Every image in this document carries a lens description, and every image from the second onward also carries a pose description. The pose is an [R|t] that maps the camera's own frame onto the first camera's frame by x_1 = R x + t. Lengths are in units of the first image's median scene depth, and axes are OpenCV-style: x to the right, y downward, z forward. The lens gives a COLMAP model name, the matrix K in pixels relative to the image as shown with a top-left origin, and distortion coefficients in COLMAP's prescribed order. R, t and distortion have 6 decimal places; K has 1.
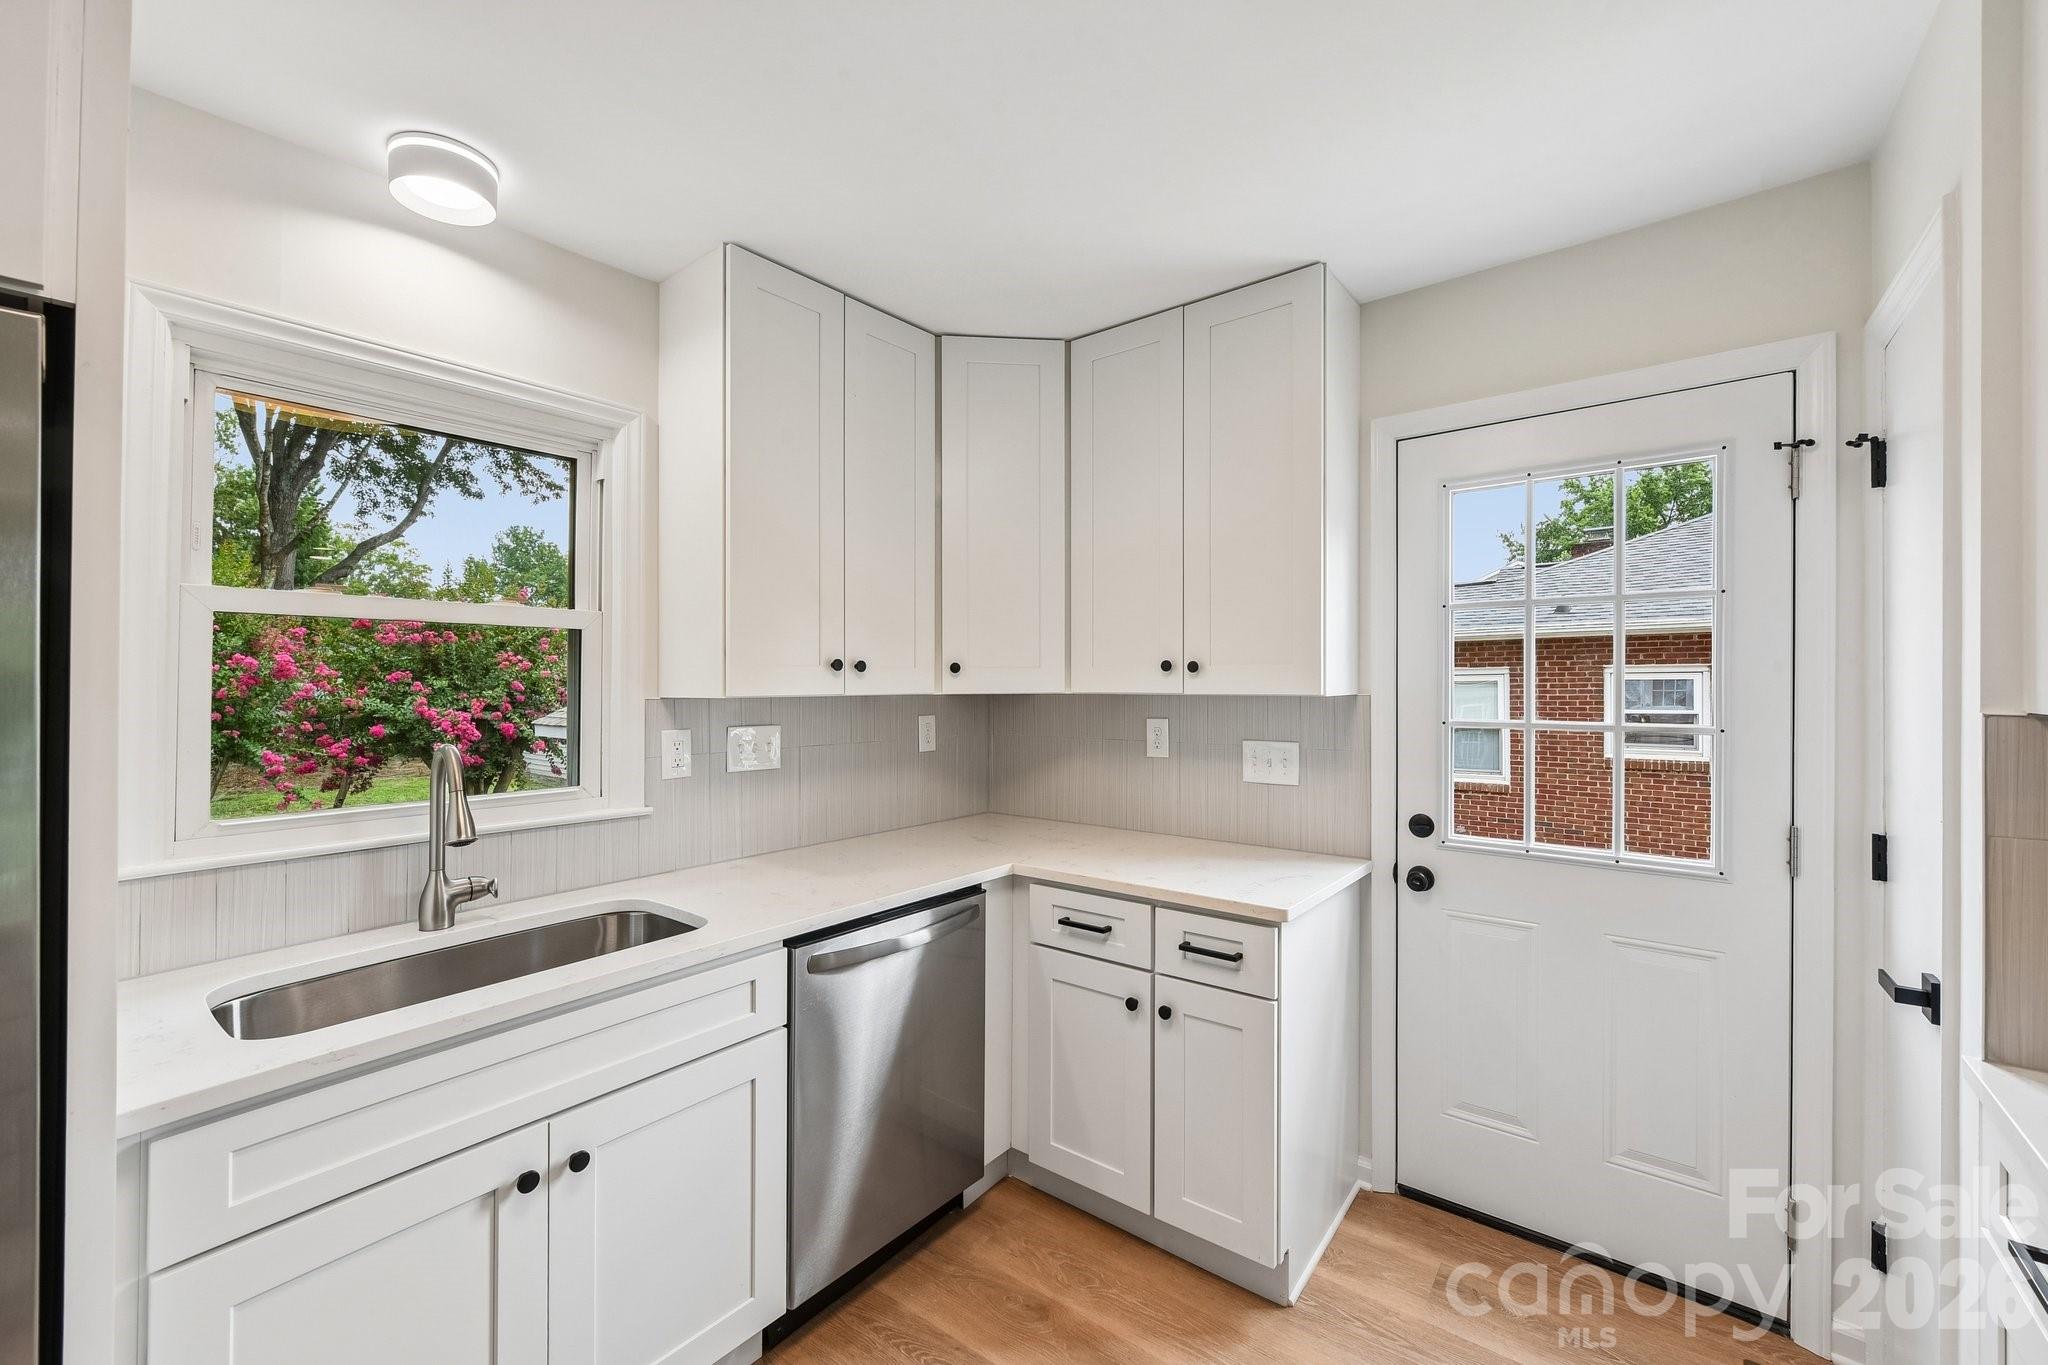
lens RADIAL K [[844.1, 0, 1008.3], [0, 844.1, 689.2], [0, 0, 1]] dist [-0.002117, -0.000388]
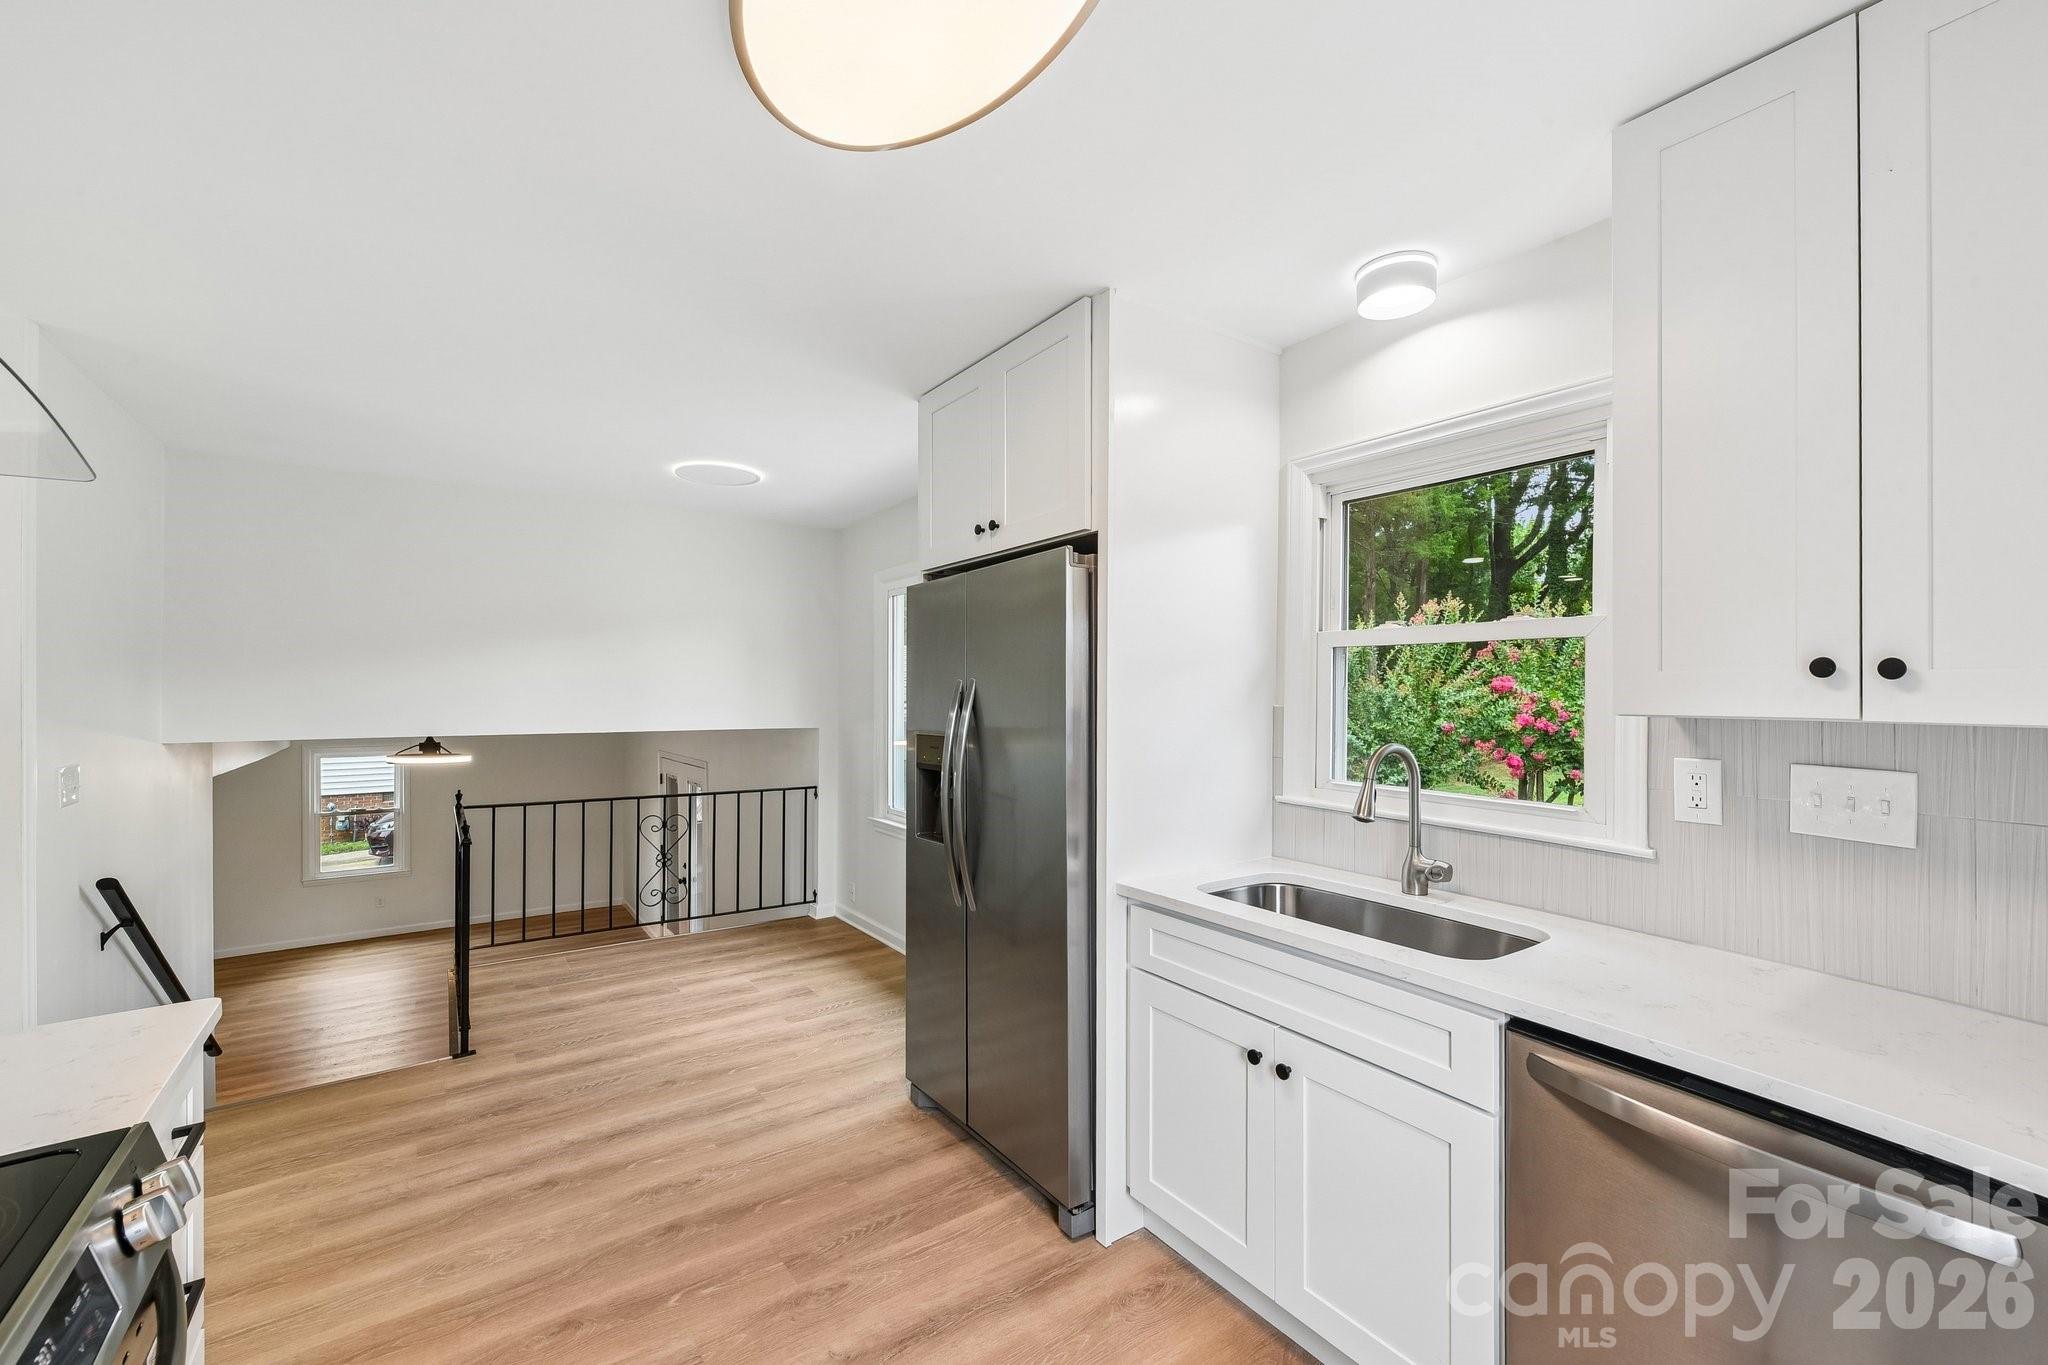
lens RADIAL K [[871.9, 0, 1024.0], [0, 871.9, 682.5], [0, 0, 1]] dist [0.078406, -0.000129]
pose [[-0.296586, 0.002710, -0.955002, 0.590962], [-0.006383, 0.999968, 0.004820, -0.021704], [0.954985, 0.007525, -0.296560, 0.684246]]
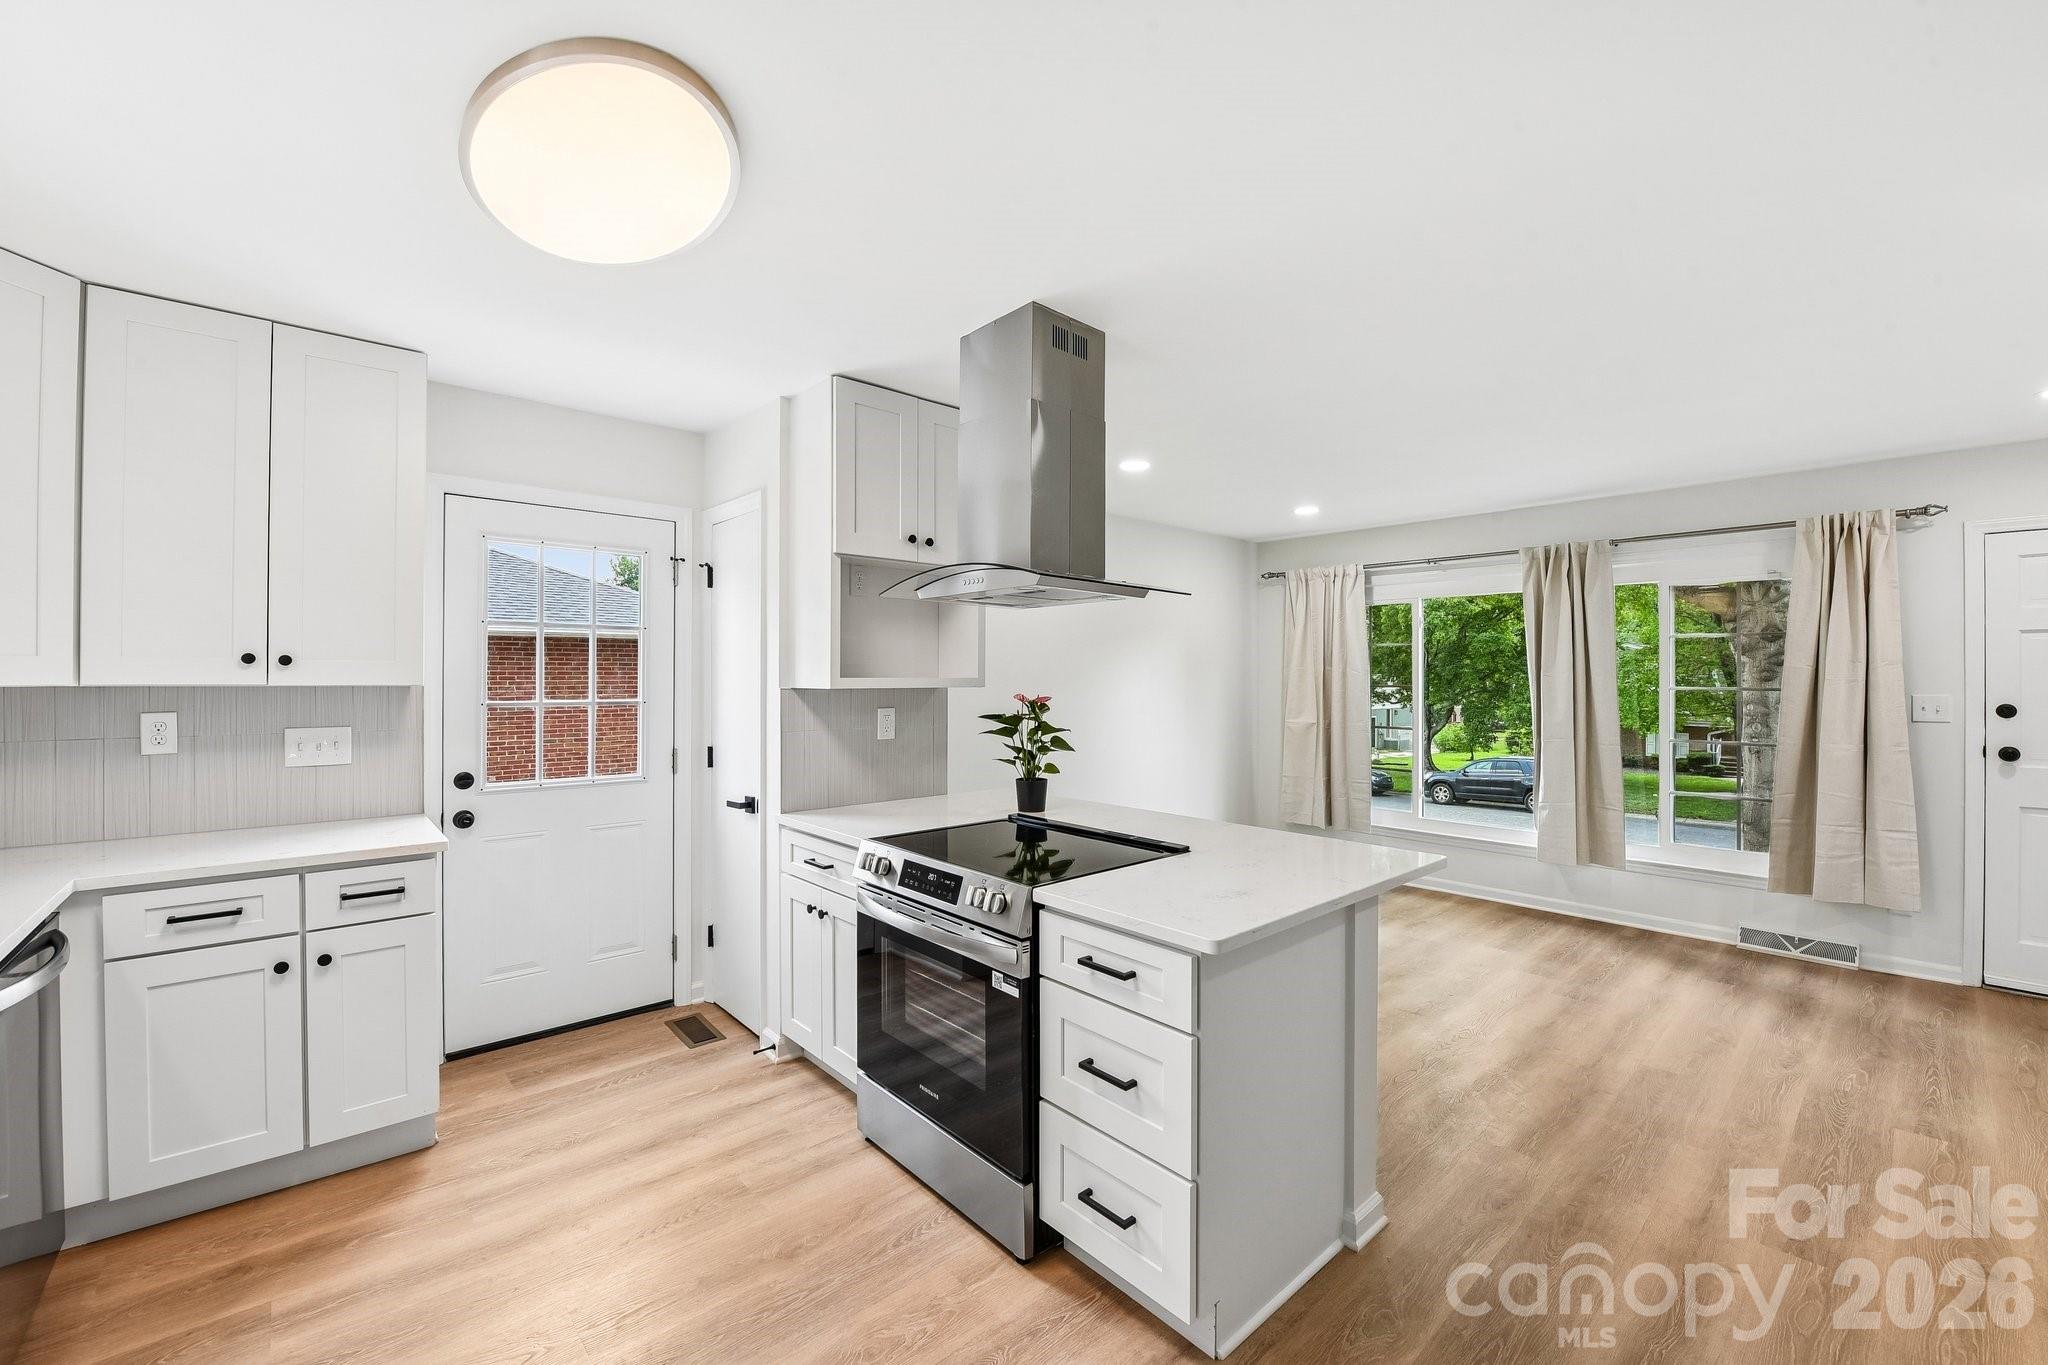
lens RADIAL K [[814.8, 0, 1052.8], [0, 814.8, 672.2], [0, 0, 1]] dist [-0.030015, -0.000070]
pose [[0.134902, 0.010734, 0.990801, -0.719448], [0.006280, 0.999912, -0.011688, 0.007900], [-0.990839, 0.007799, 0.134823, -0.129012]]
